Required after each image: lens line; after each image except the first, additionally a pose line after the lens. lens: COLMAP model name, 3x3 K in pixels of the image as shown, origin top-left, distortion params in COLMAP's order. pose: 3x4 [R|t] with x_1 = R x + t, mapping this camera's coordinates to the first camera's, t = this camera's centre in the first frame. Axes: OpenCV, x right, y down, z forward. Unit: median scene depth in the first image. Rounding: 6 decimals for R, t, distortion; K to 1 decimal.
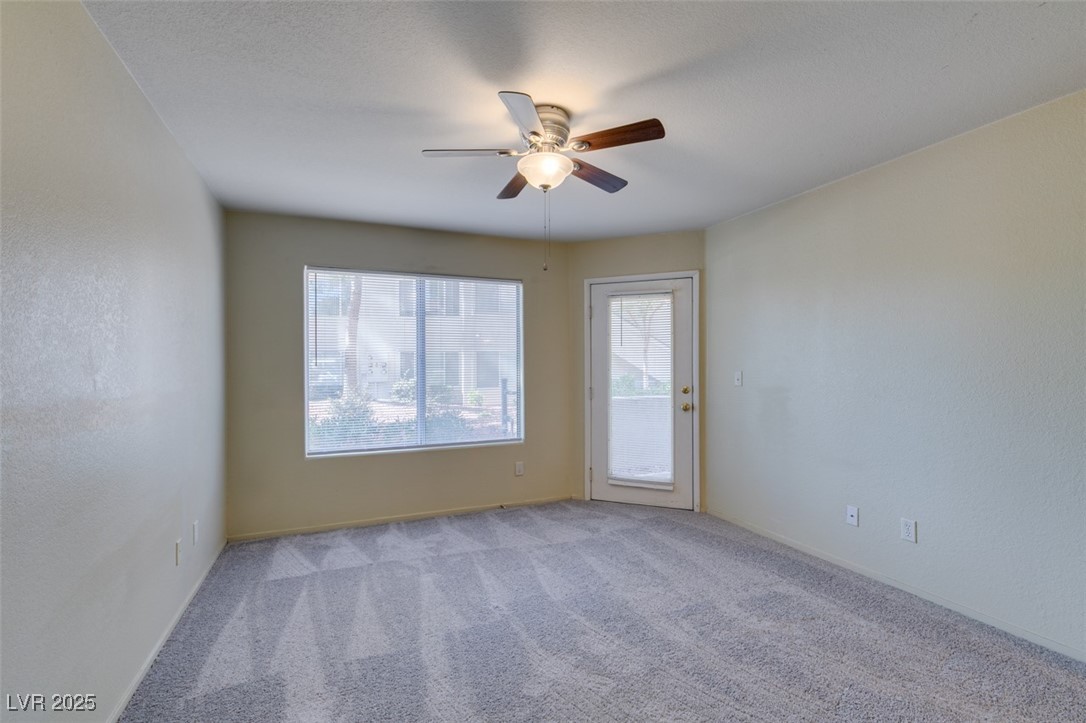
lens RADIAL K [[483.9, 0, 541.4], [0, 483.9, 367.3], [0, 0, 1]] dist [0.002834, -0.000431]
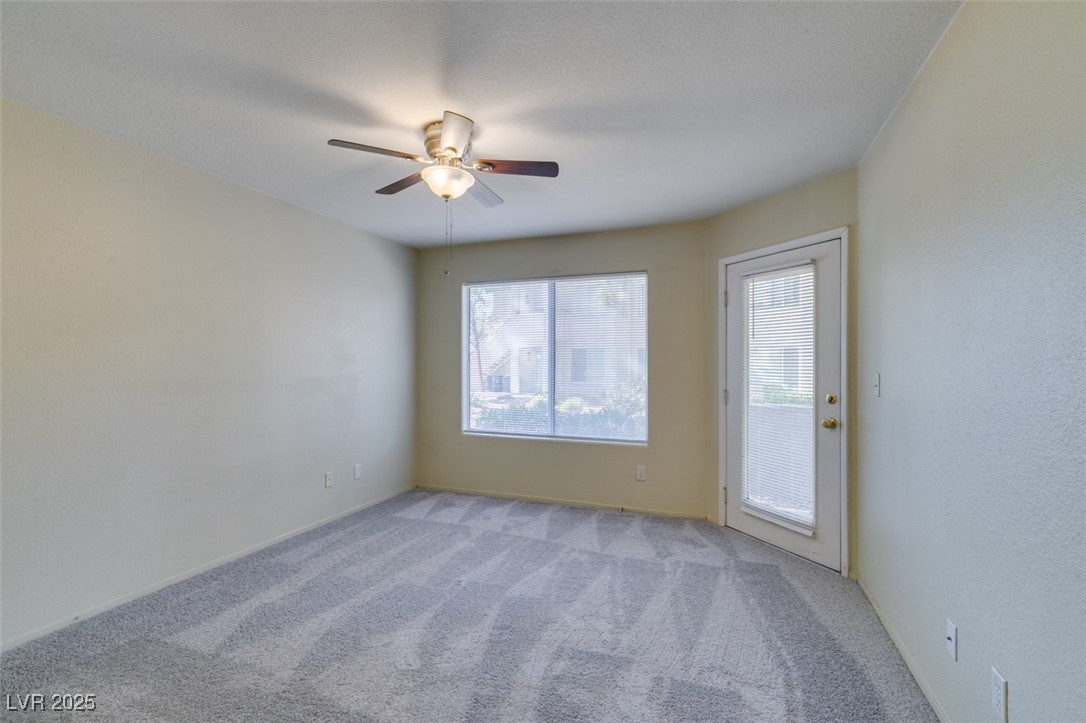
lens RADIAL K [[483.9, 0, 541.4], [0, 483.9, 367.3], [0, 0, 1]] dist [0.002834, -0.000431]
pose [[0.719418, 0.012764, -0.694460, 0.481454], [-0.007767, 0.999916, 0.010332, -0.003554], [0.694534, -0.002039, 0.719457, 0.201001]]
